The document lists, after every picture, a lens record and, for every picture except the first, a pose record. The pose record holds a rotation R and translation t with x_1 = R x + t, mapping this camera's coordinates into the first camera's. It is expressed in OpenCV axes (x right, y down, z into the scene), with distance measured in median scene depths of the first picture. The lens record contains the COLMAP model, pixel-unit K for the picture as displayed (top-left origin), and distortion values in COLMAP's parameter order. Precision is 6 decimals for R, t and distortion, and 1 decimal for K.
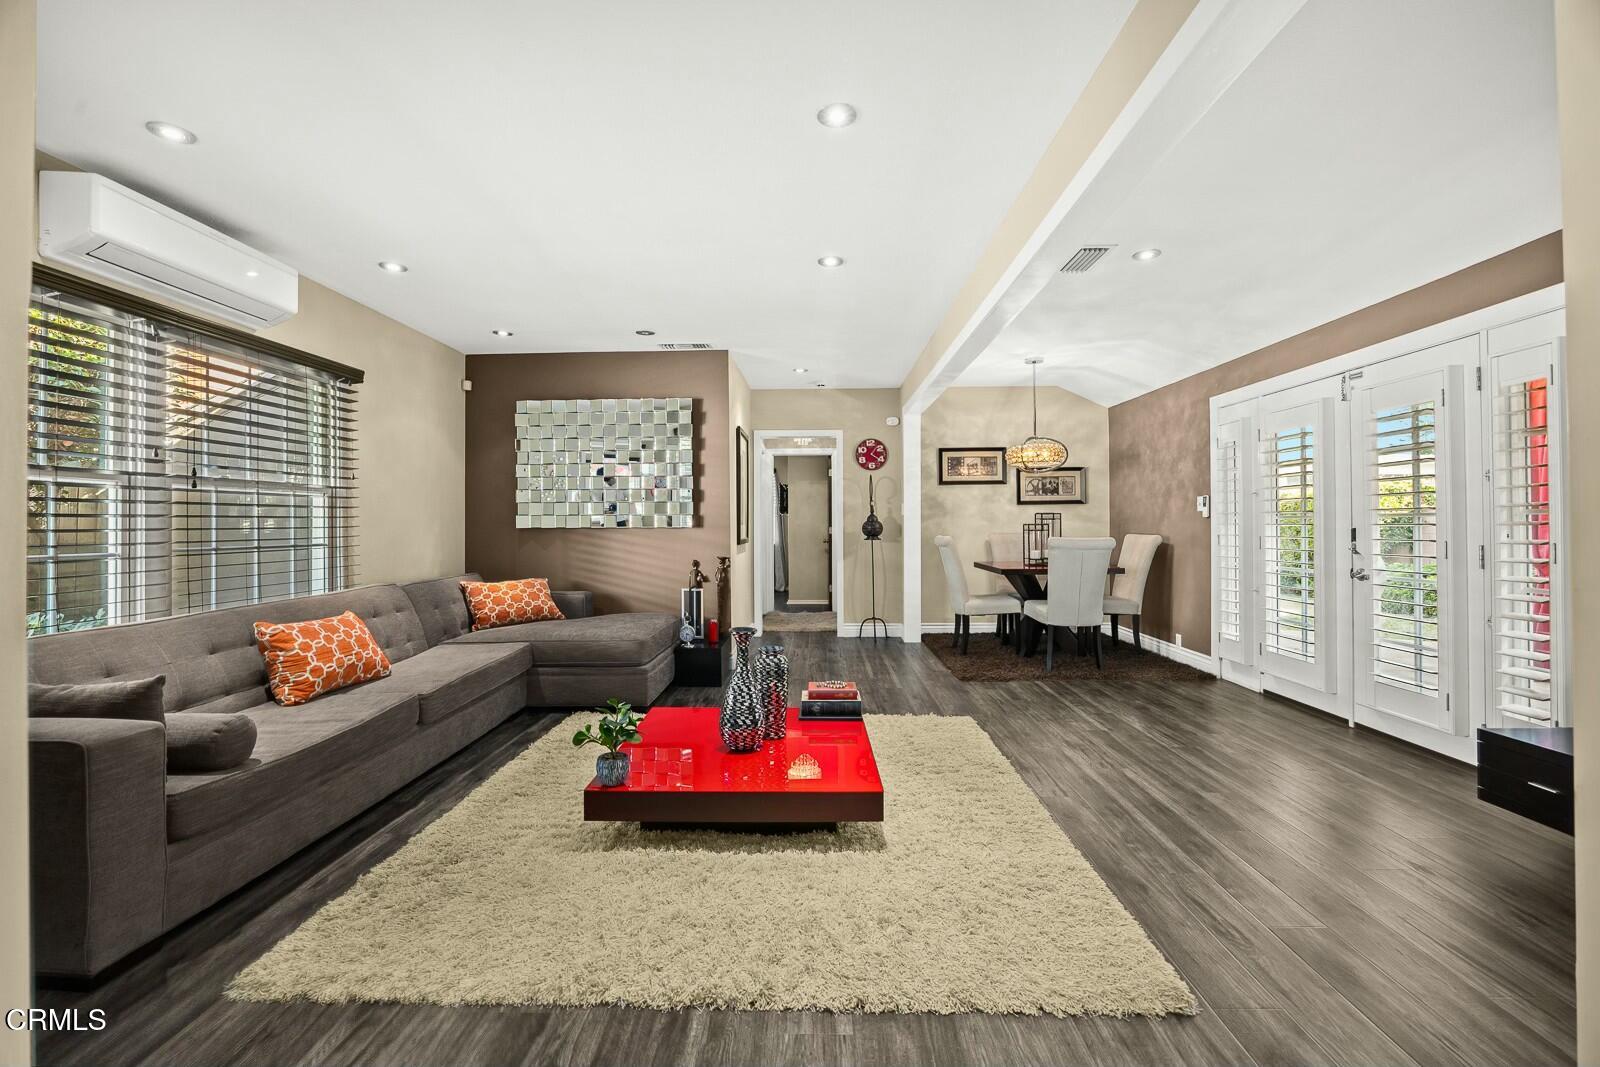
lens RADIAL K [[679.6, 0, 807.3], [0, 679.6, 518.3], [0, 0, 1]] dist [-0.022835, 0.000544]
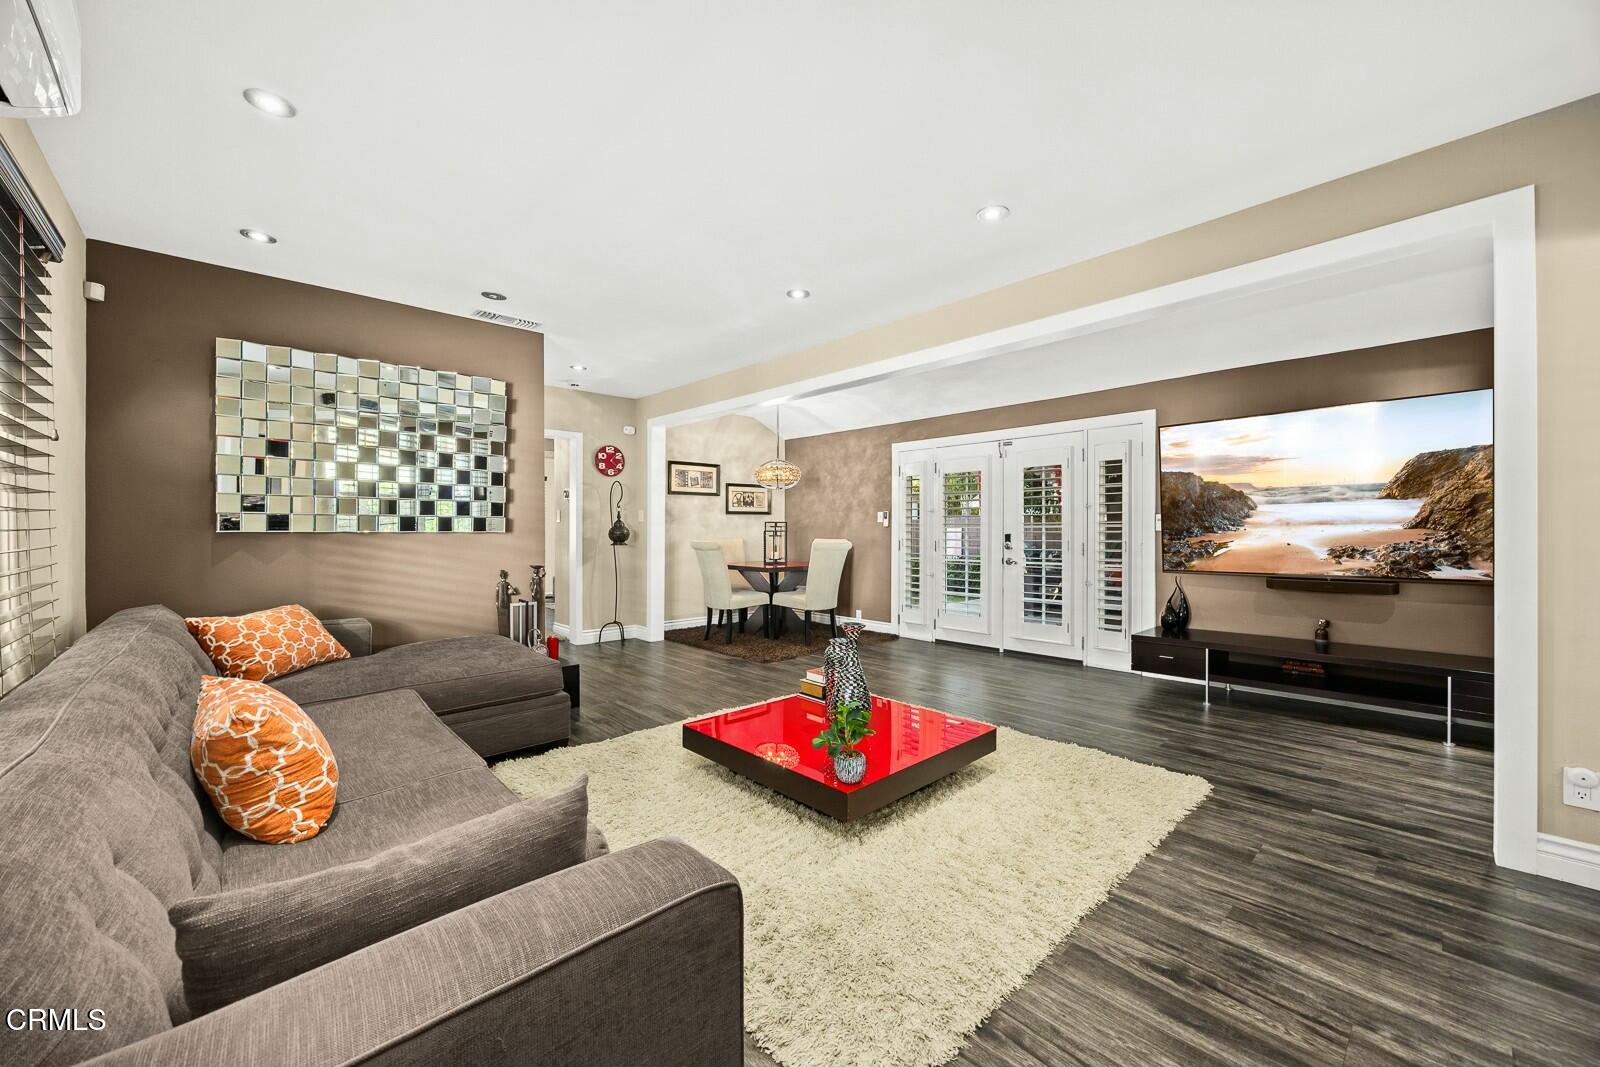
lens RADIAL K [[623.9, 0, 807.5], [0, 623.9, 532.7], [0, 0, 1]] dist [0.000156, 0.000243]
pose [[0.707853, 0.003026, 0.706354, -0.430829], [-0.010657, 0.999923, 0.006396, 0.004632], [-0.706280, -0.012055, 0.707830, 0.162034]]
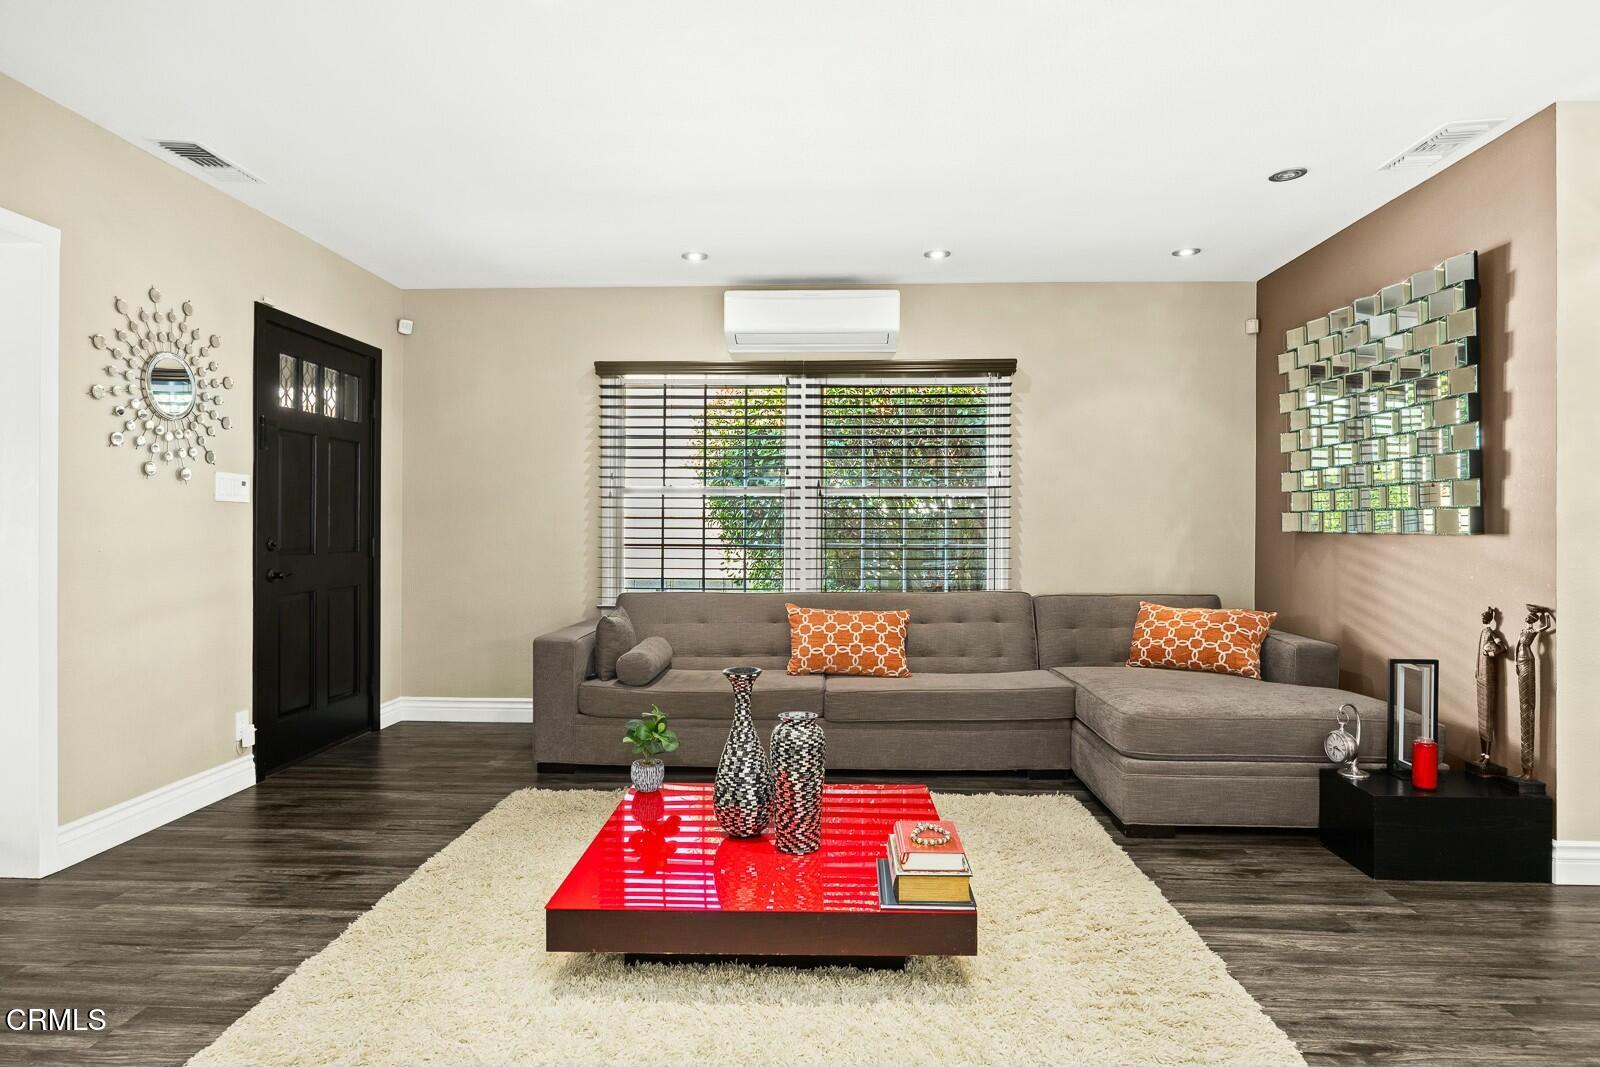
lens RADIAL K [[900.2, 0, 788.6], [0, 900.2, 527.9], [0, 0, 1]] dist [-0.002972, -0.001635]
pose [[-0.031077, 0.005220, -0.999503, 0.424479], [0.002750, 0.999983, 0.005137, 0.004226], [0.999513, -0.002589, -0.031091, 0.530107]]
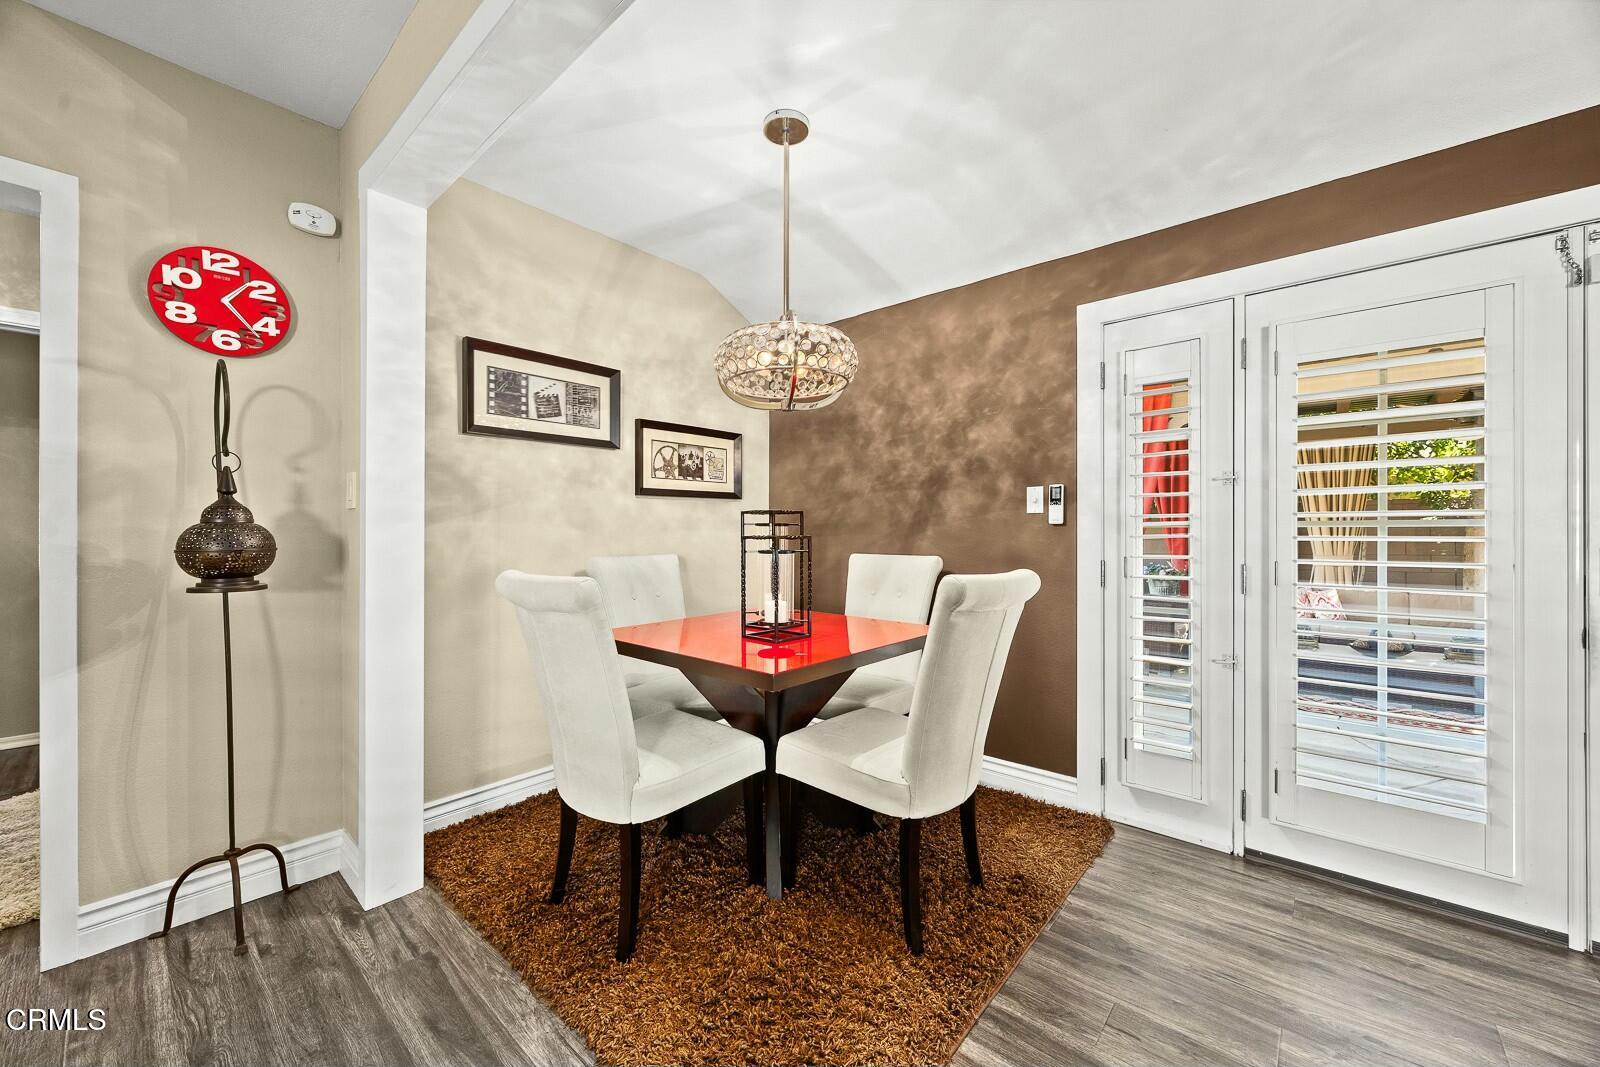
lens RADIAL K [[615.4, 0, 790.1], [0, 615.4, 534.0], [0, 0, 1]] dist [-0.001327, -0.000095]
pose [[0.649314, 0.002937, 0.760515, 0.061691], [-0.008316, 0.999960, 0.003238, 0.005977], [-0.760475, -0.008427, 0.649312, 0.771945]]
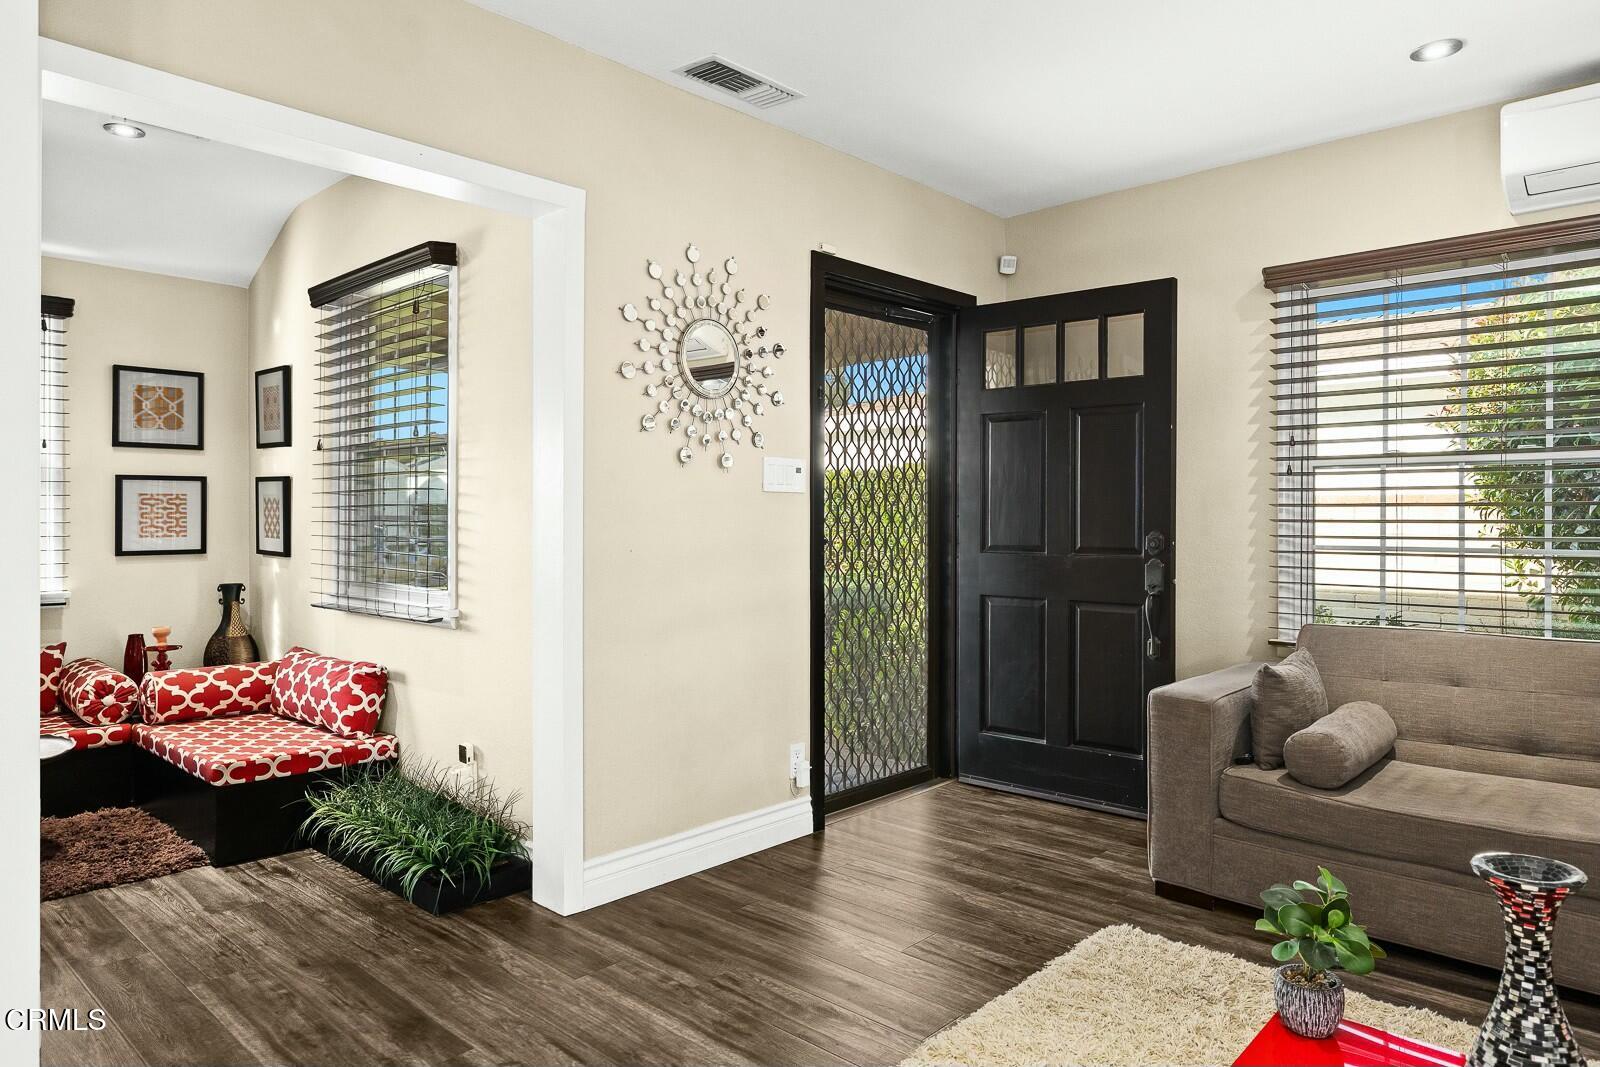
lens RADIAL K [[1006.4, 0, 798.1], [0, 1006.4, 518.8], [0, 0, 1]] dist [-0.005123, 0.001955]
pose [[-0.664883, 0.007280, -0.746912, 0.223496], [0.009401, 0.999955, 0.001378, 0.002771], [0.746888, -0.006106, -0.664922, 0.518536]]
